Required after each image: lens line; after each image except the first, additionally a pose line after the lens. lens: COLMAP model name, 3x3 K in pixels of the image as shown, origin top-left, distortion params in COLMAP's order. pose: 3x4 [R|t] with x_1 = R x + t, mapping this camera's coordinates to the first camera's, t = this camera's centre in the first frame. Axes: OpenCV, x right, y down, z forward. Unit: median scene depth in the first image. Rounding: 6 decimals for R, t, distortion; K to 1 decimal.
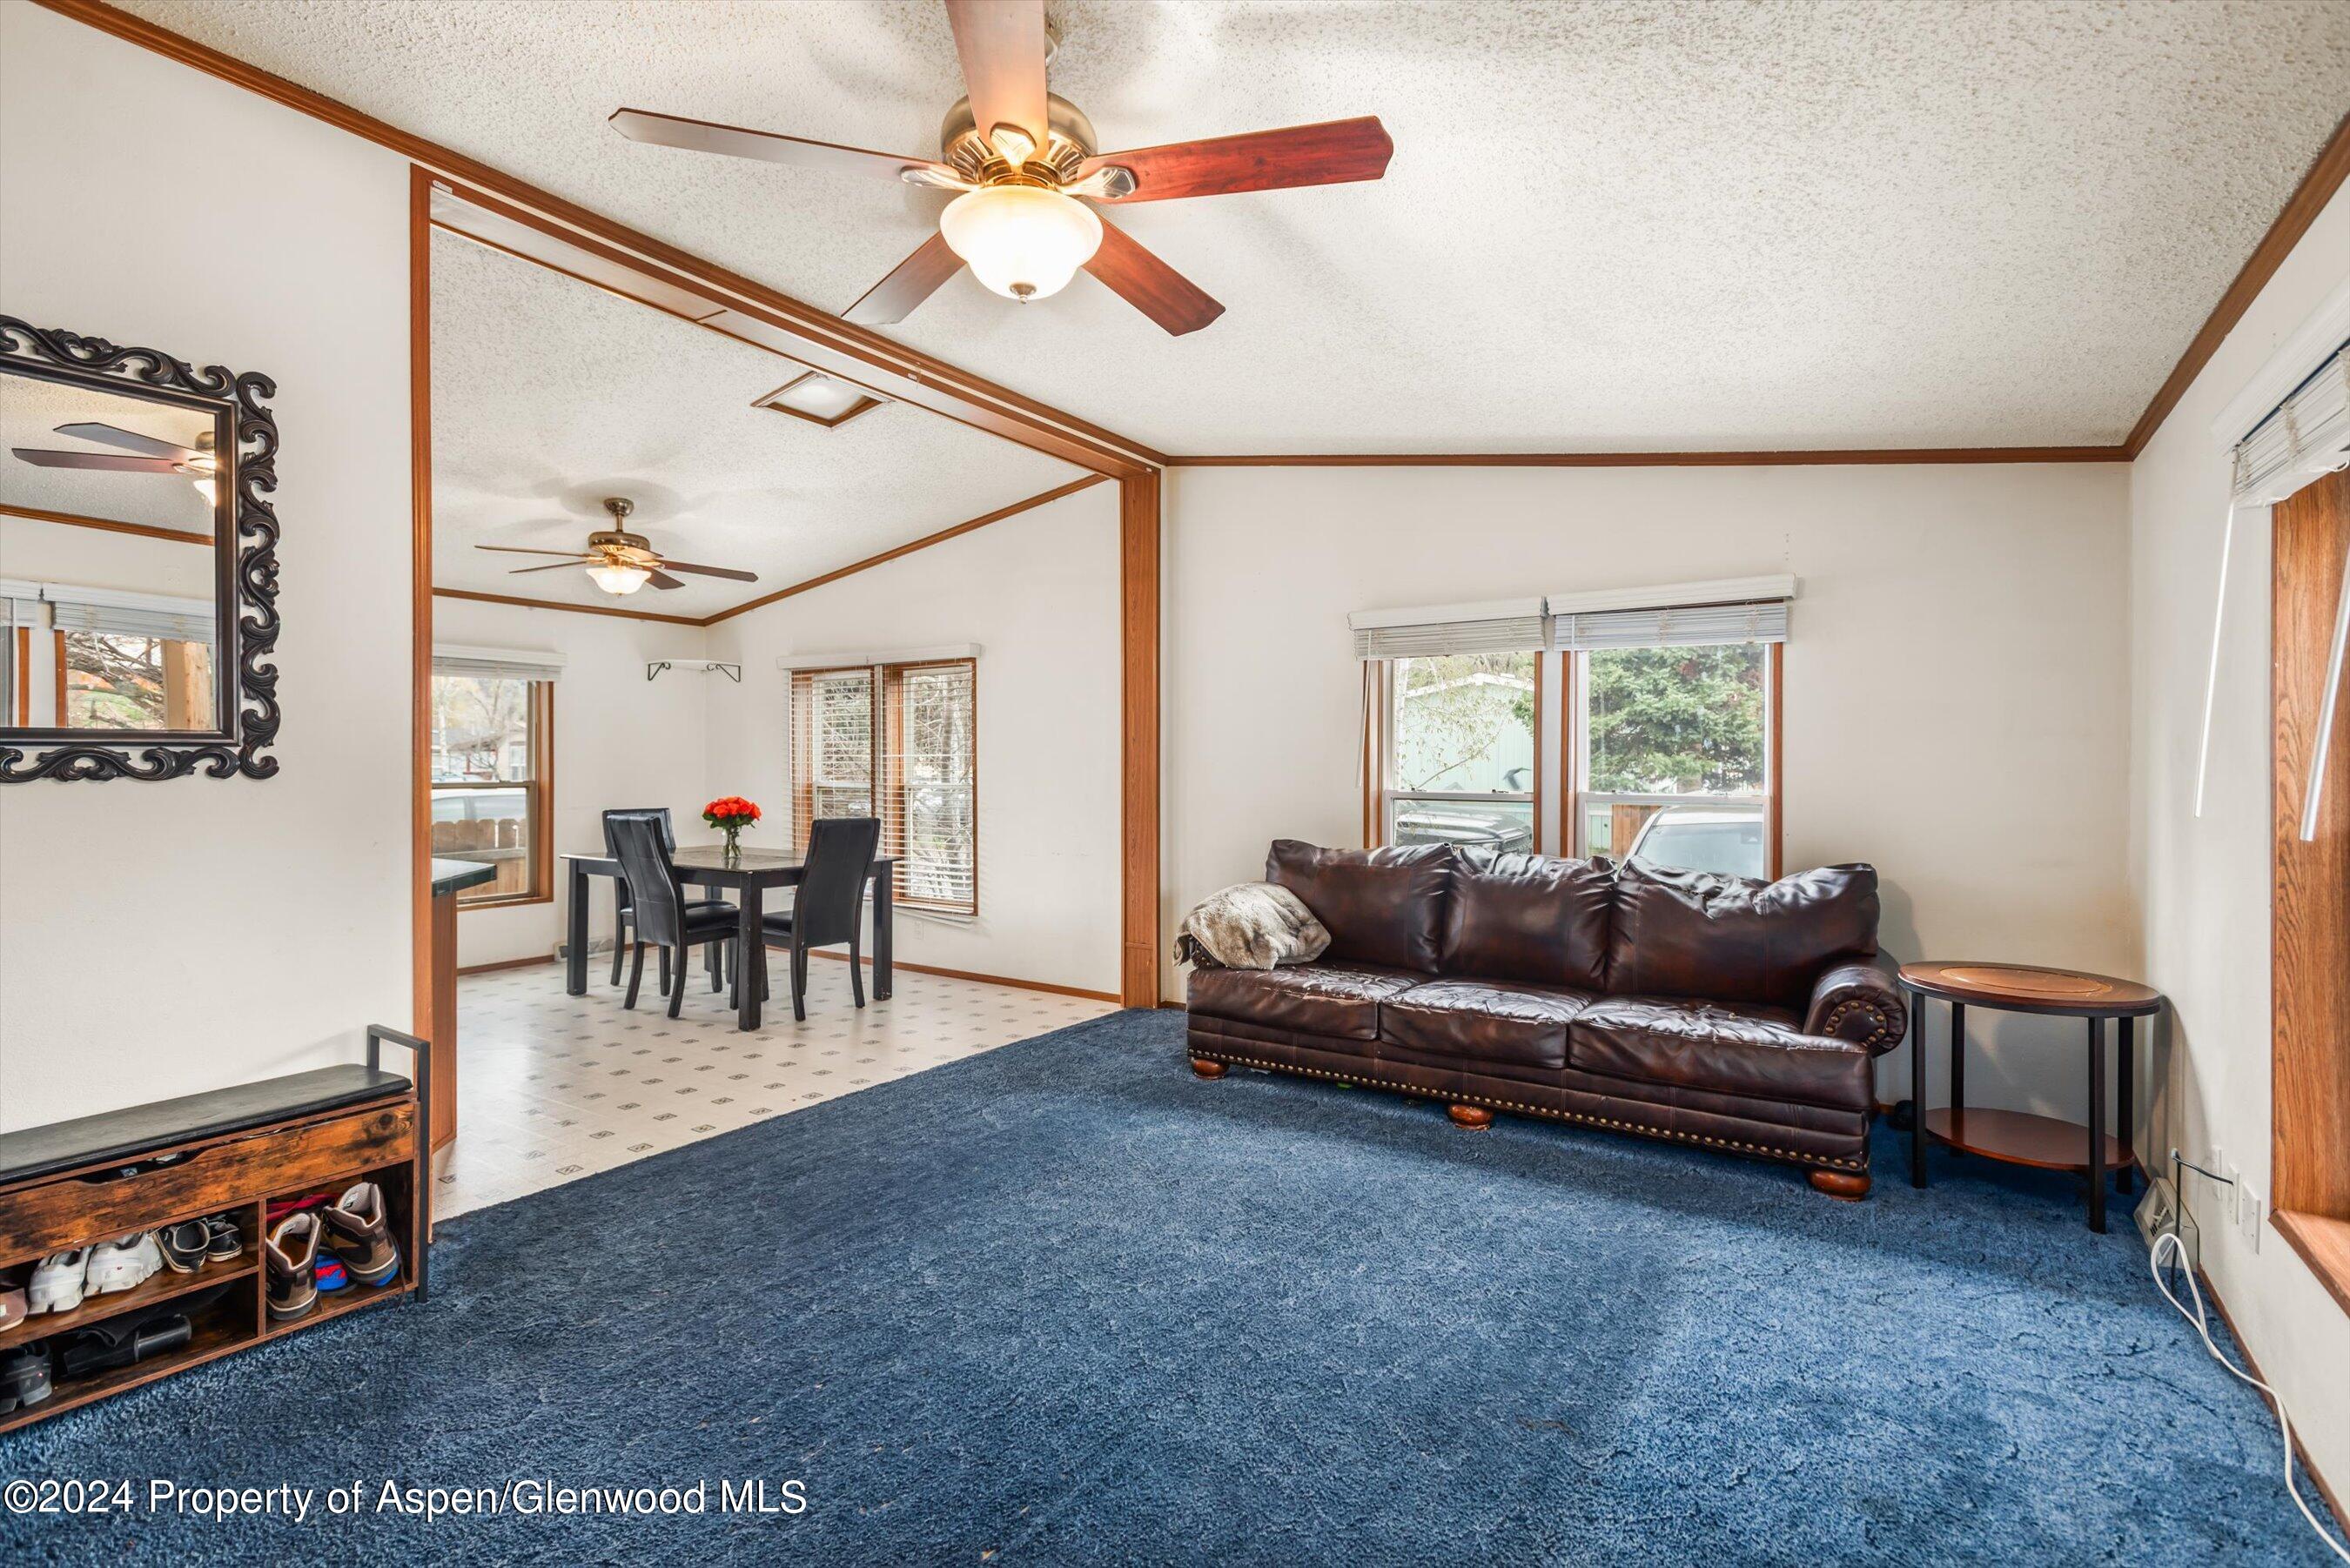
lens RADIAL K [[1093.2, 0, 1181.6], [0, 1093.2, 765.6], [0, 0, 1]] dist [0.010728, -0.001264]
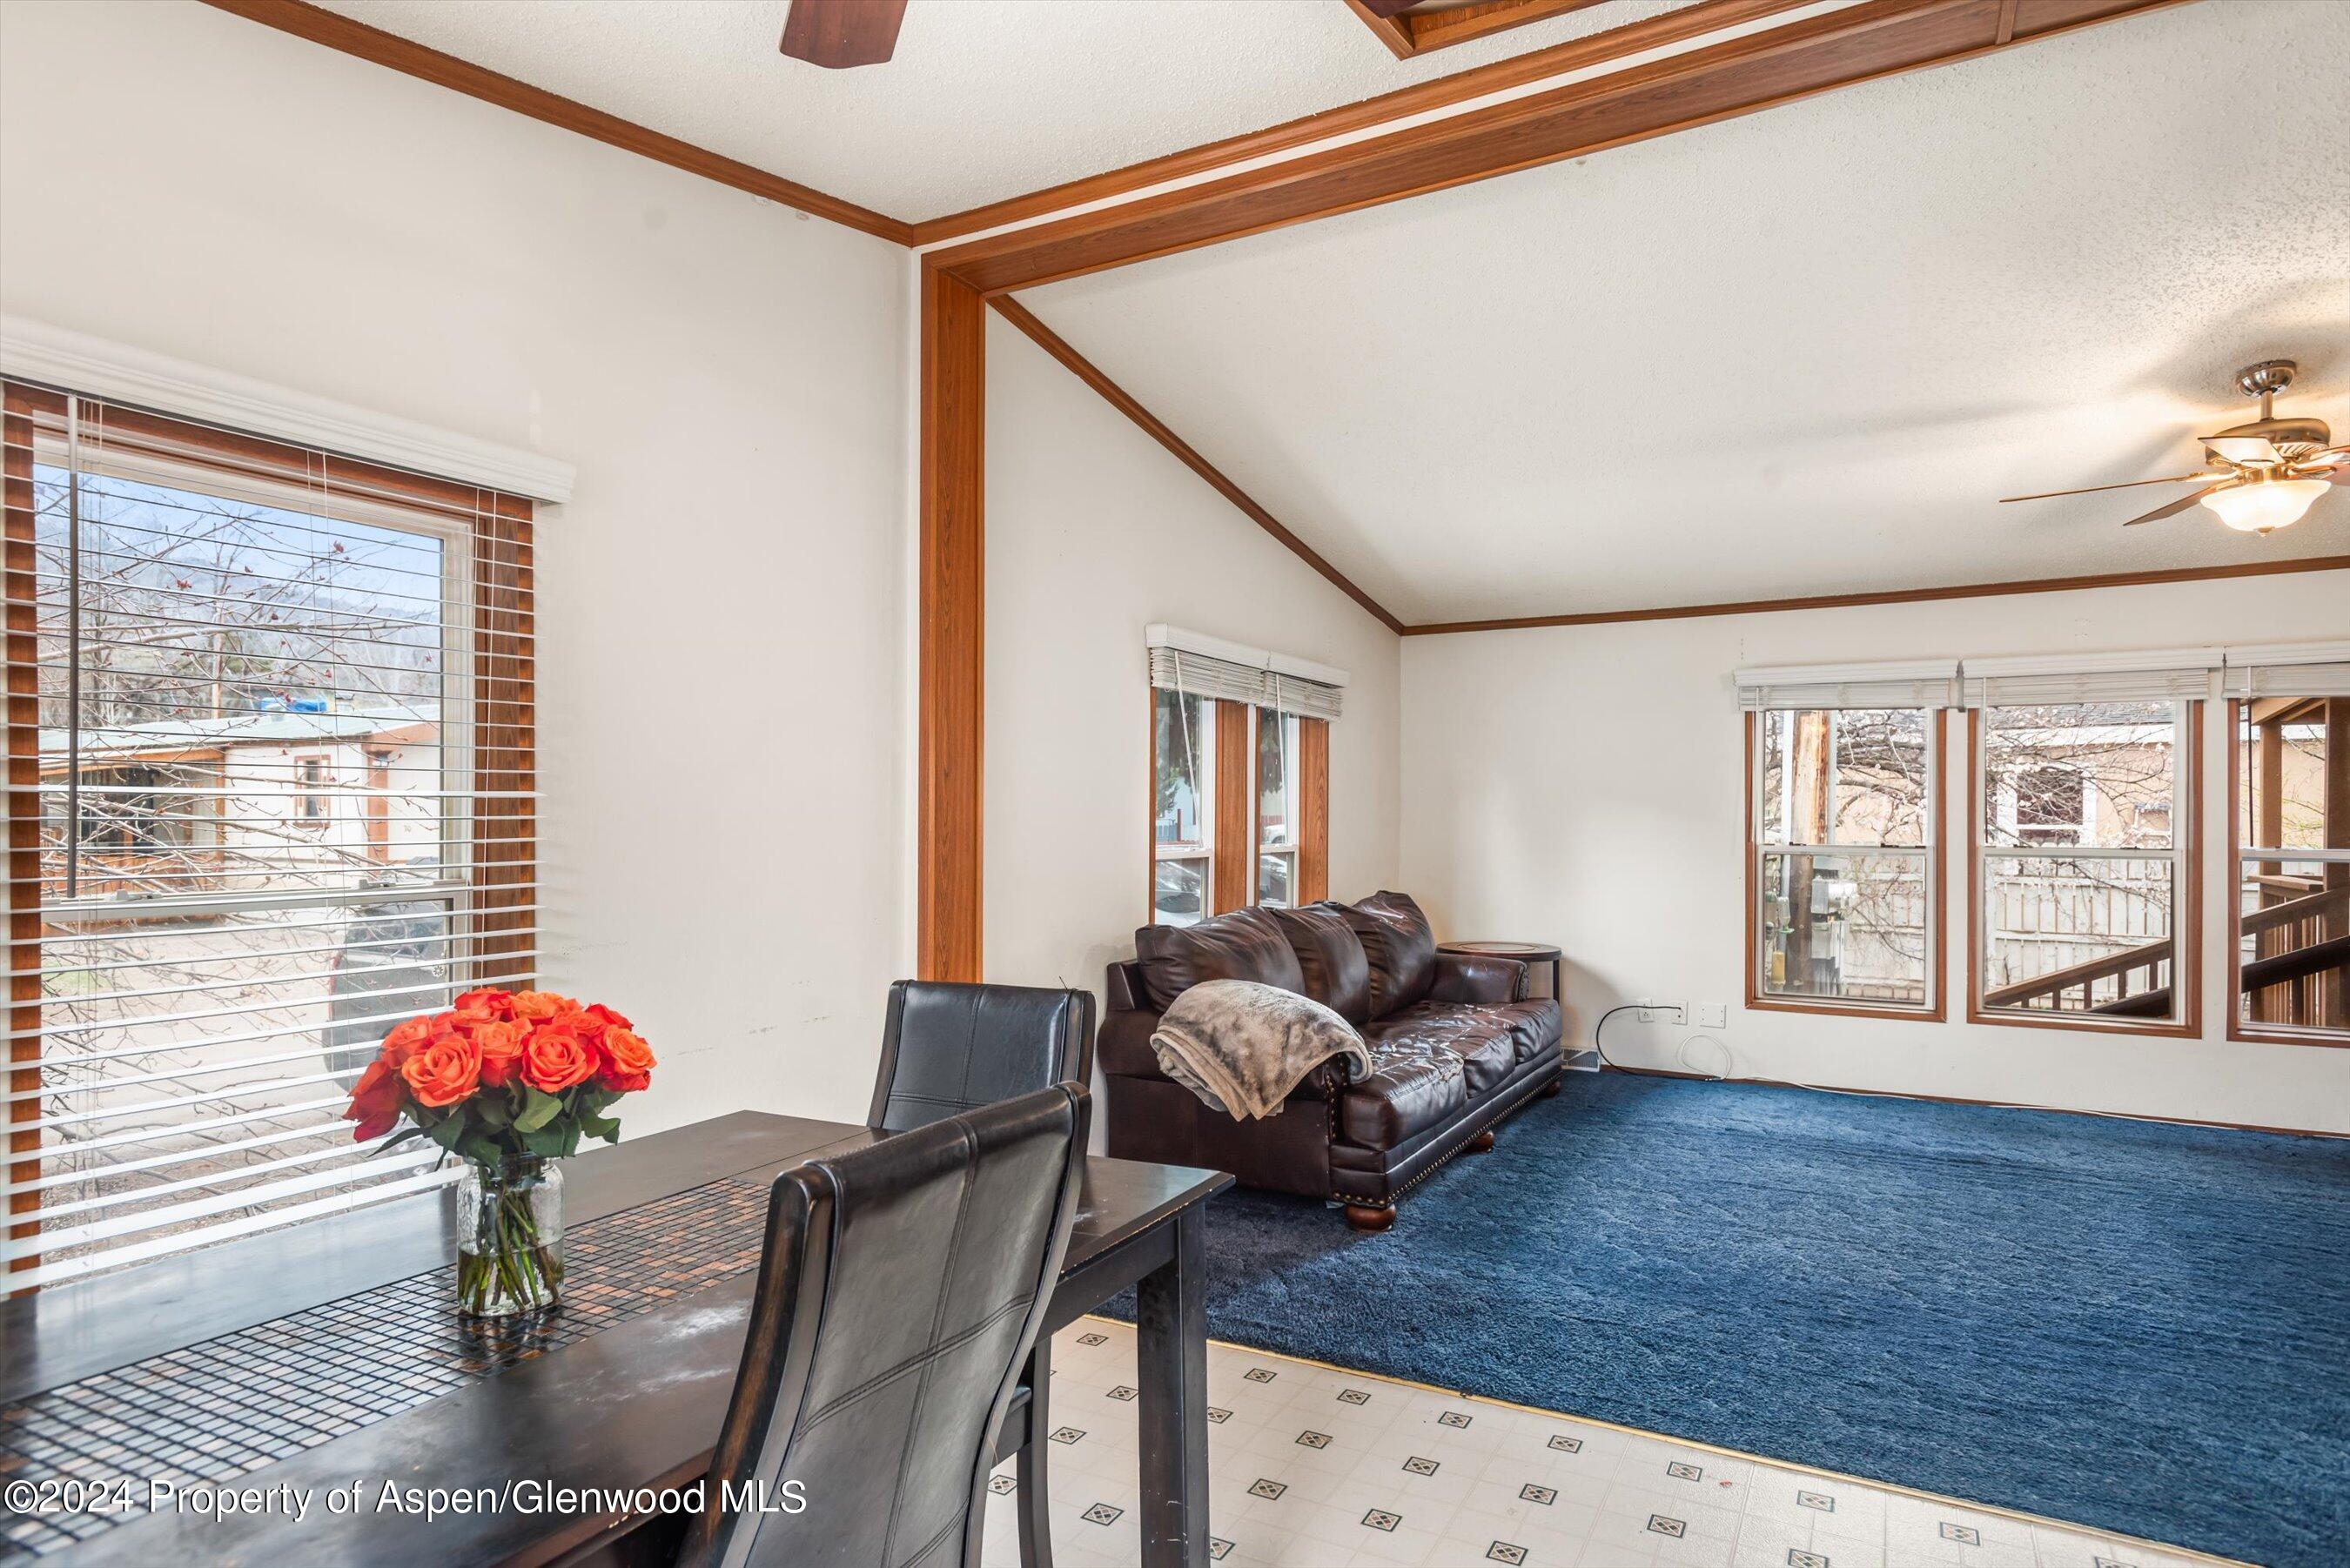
lens RADIAL K [[1306.2, 0, 1176.6], [0, 1306.2, 817.2], [0, 0, 1]] dist [0.035109, -0.013975]
pose [[-0.072322, 0.000132, 0.997381, -0.945110], [0.002389, 0.999997, 0.000041, -0.003369], [-0.997379, 0.002386, -0.072322, 1.297202]]
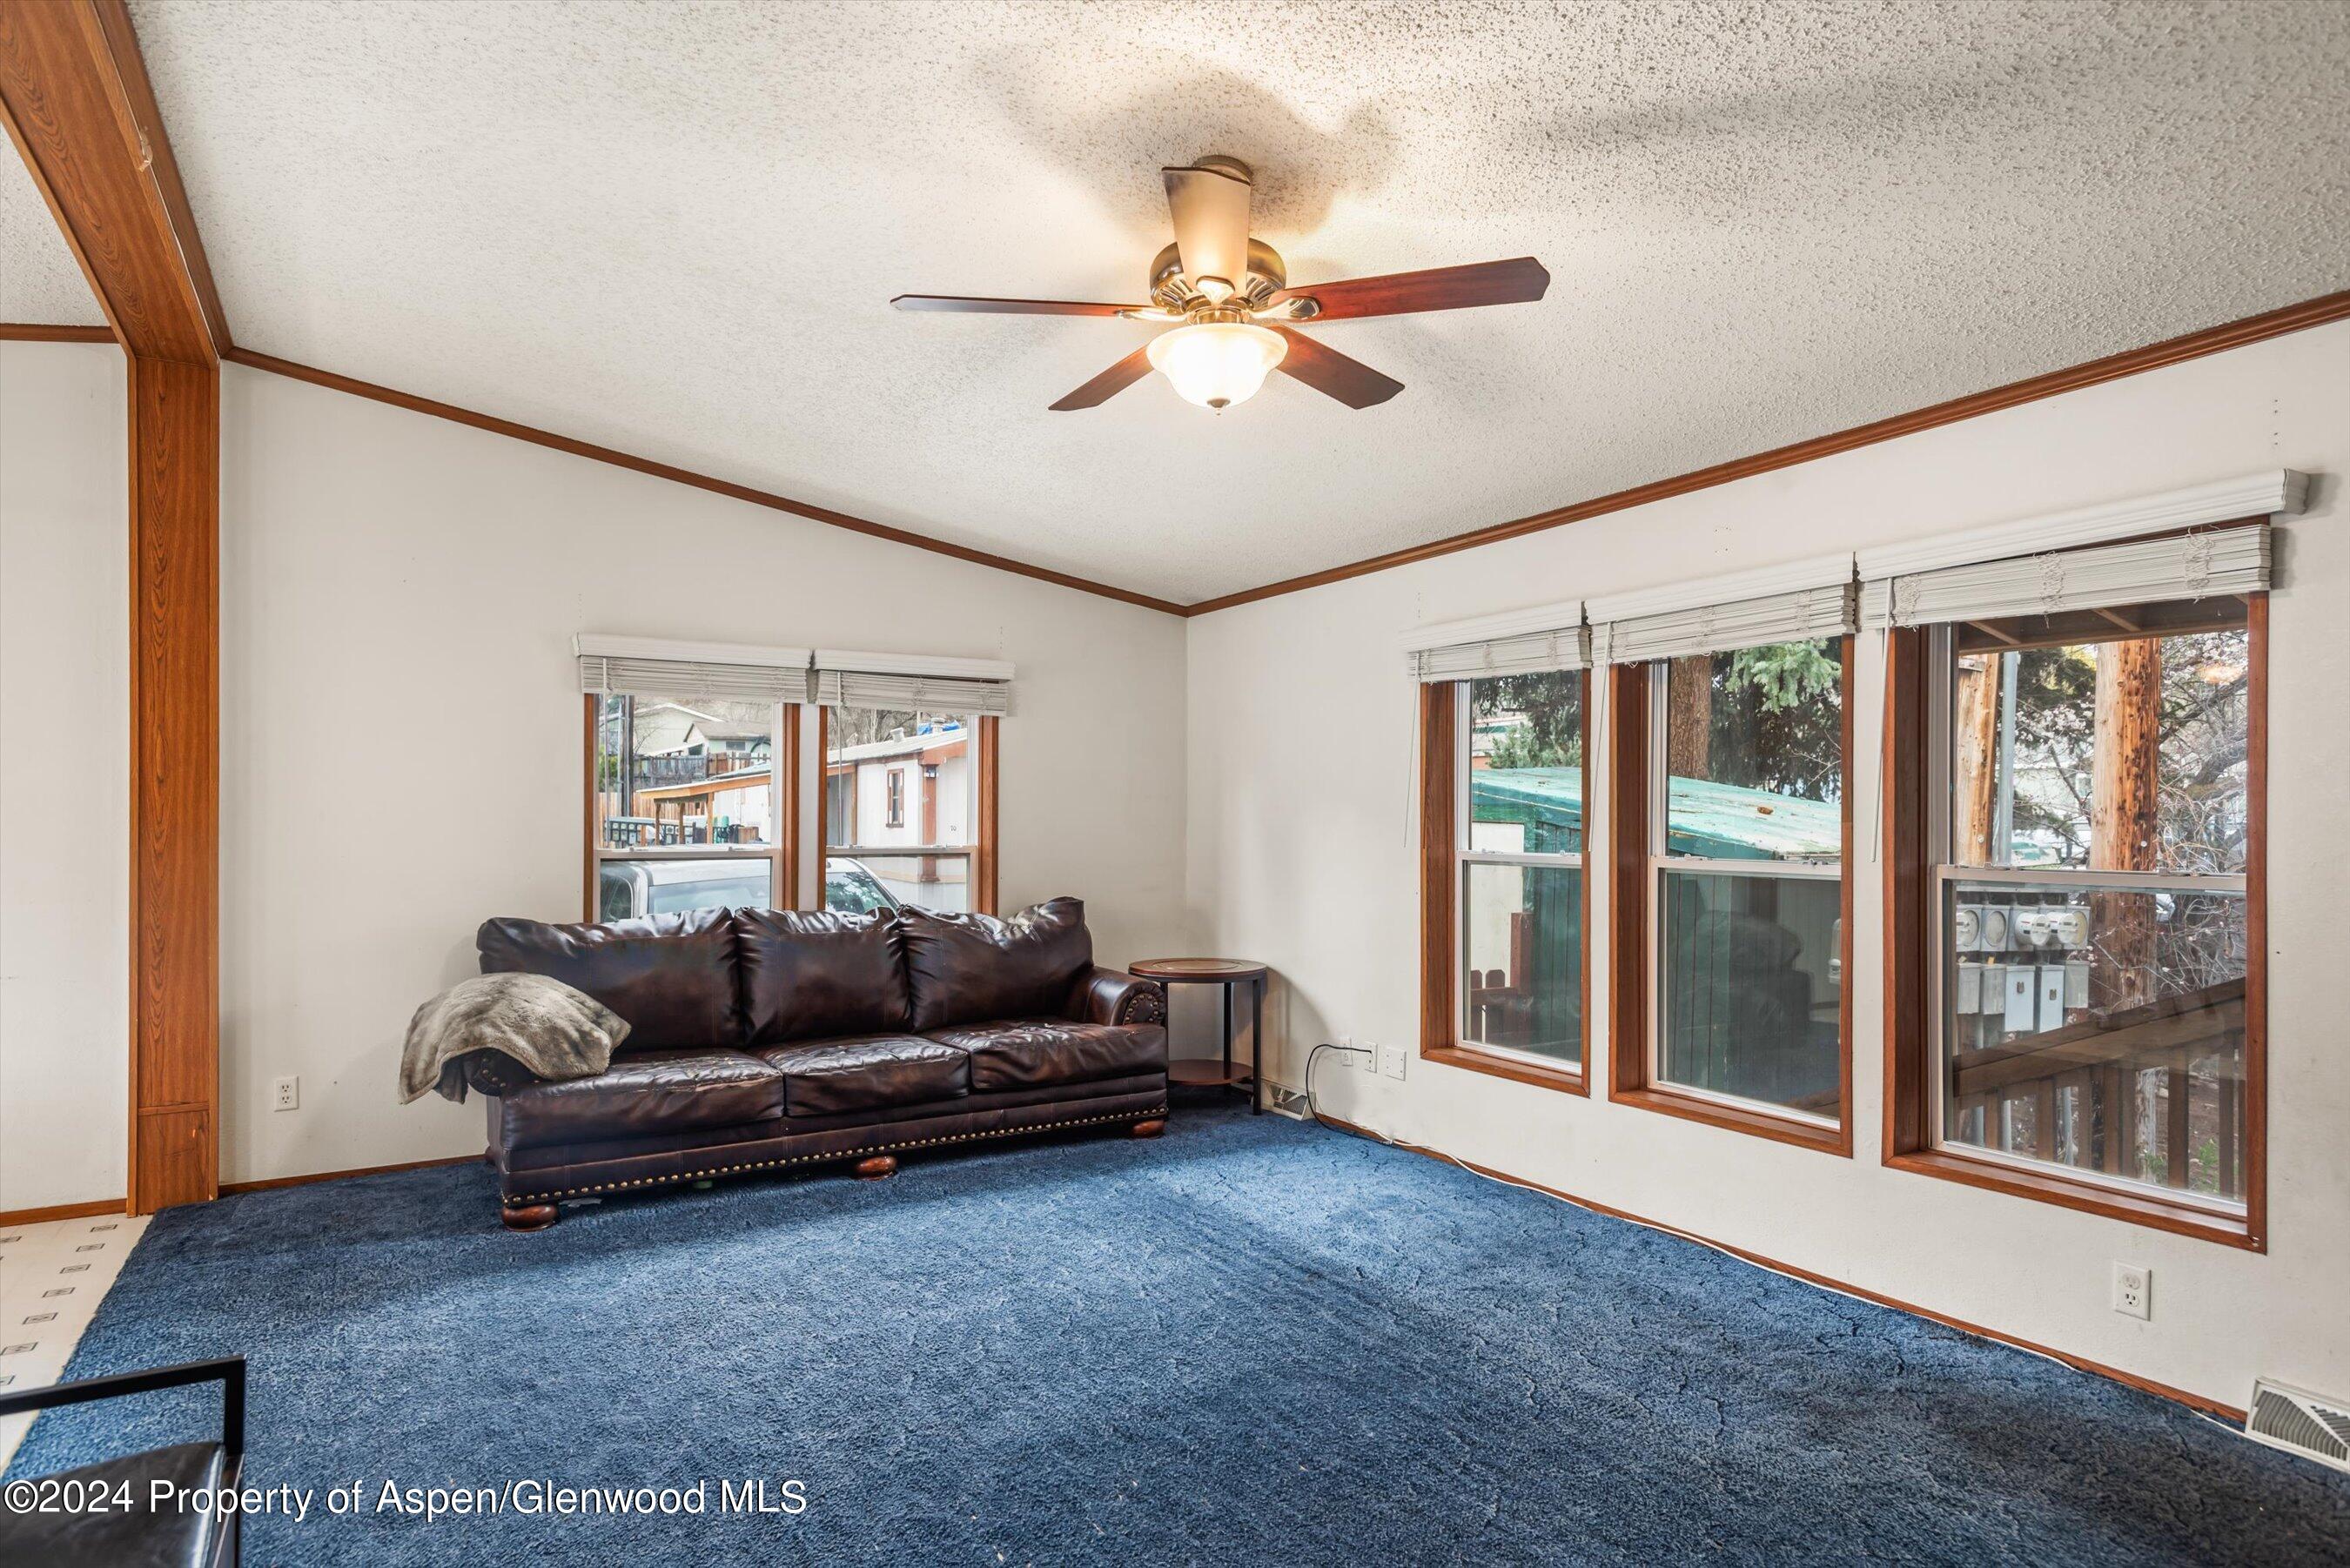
lens RADIAL K [[1306.2, 0, 1179.2], [0, 1306.2, 822.1], [0, 0, 1]] dist [0.035109, -0.013975]
pose [[0.434429, -0.001508, 0.900705, -0.655145], [0.002096, 0.999998, 0.000663, 0.001428], [-0.900704, 0.001600, 0.434431, 0.207869]]
